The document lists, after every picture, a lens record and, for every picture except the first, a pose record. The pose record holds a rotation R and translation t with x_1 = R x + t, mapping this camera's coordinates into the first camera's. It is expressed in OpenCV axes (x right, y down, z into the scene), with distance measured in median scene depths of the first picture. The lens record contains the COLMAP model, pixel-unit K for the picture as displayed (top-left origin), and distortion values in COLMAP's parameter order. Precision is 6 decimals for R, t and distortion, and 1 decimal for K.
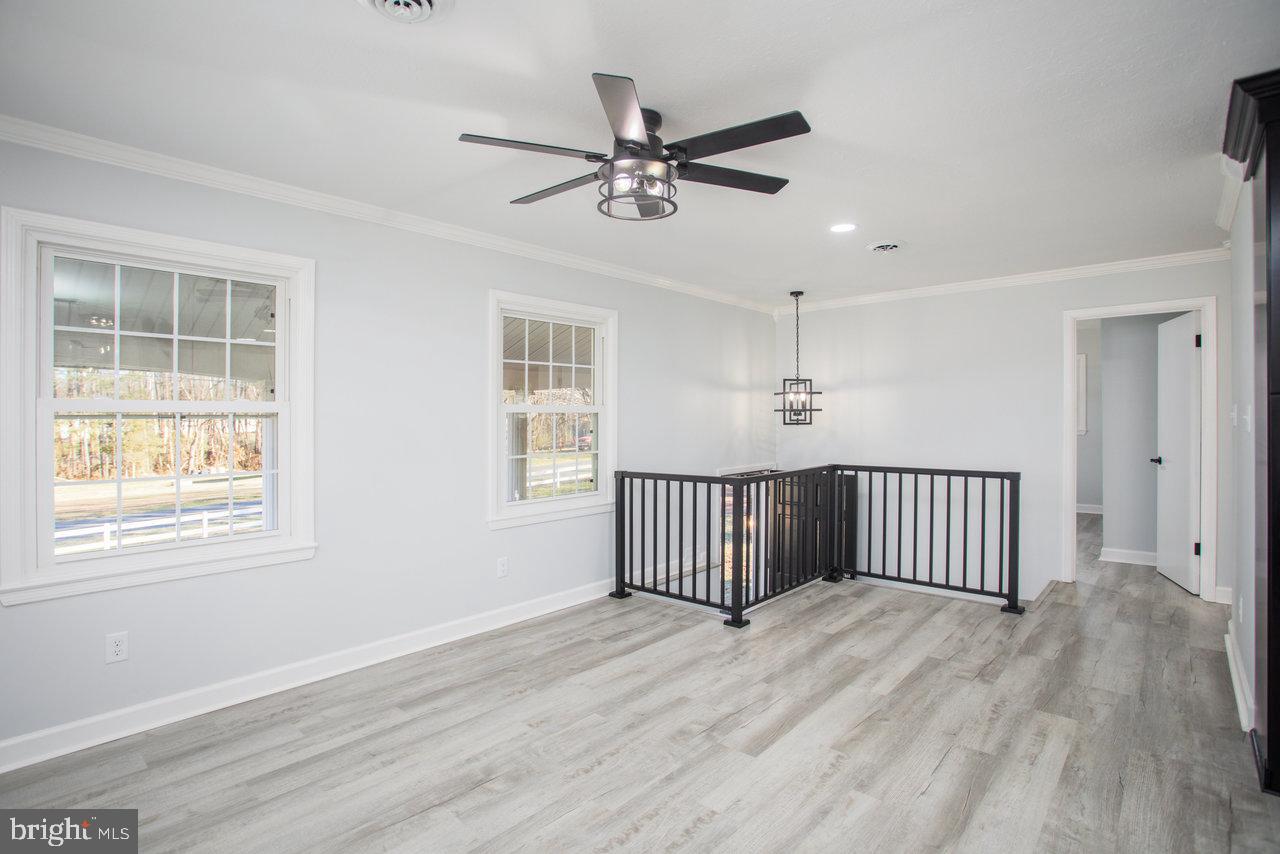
lens RADIAL K [[634.0, 0, 660.8], [0, 634.0, 414.8], [0, 0, 1]] dist [-0.060622, 0.021713]
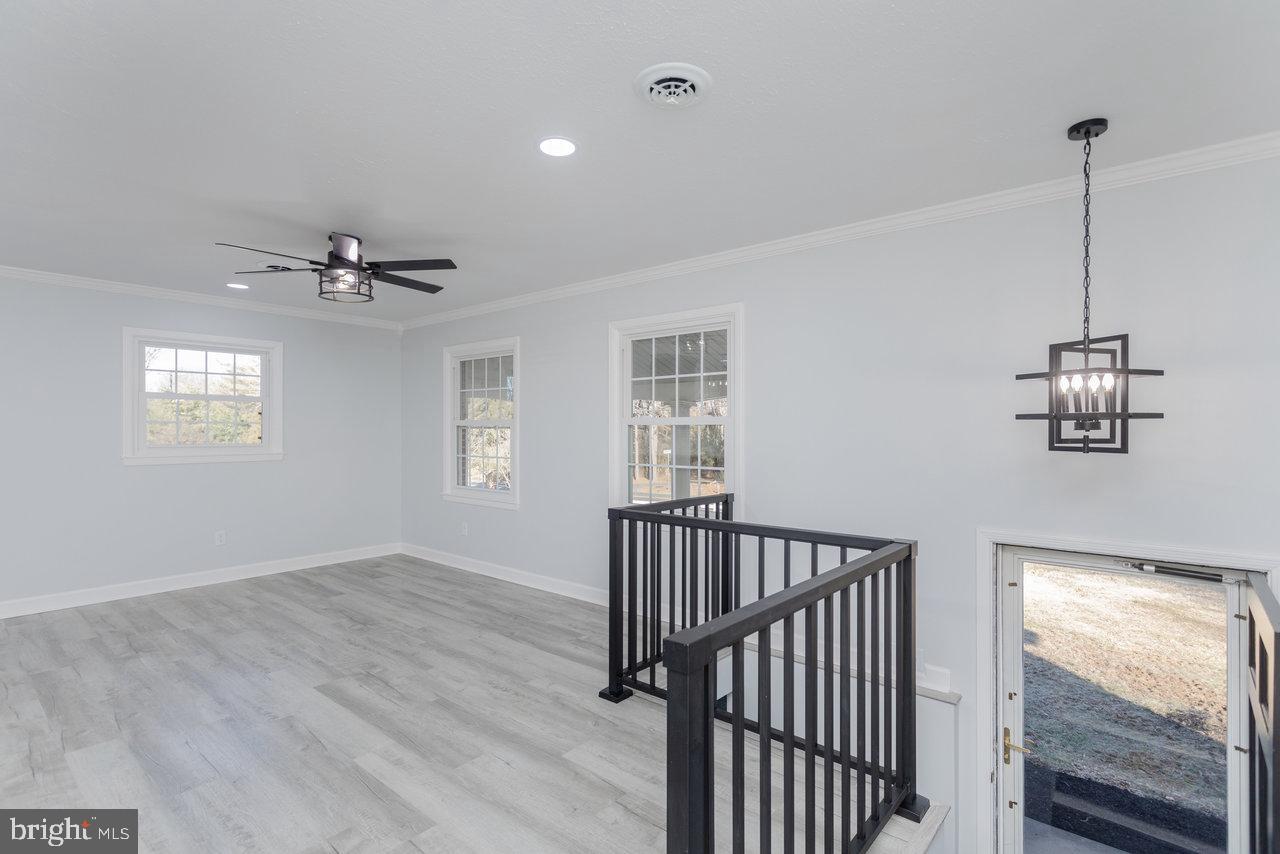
lens RADIAL K [[634.0, 0, 681.4], [0, 634.0, 423.7], [0, 0, 1]] dist [-0.060622, 0.021713]
pose [[0.034190, -0.002048, -0.999413, 1.156367], [0.004494, 0.999988, -0.001895, -0.004610], [0.999405, -0.004426, 0.034199, 1.348946]]
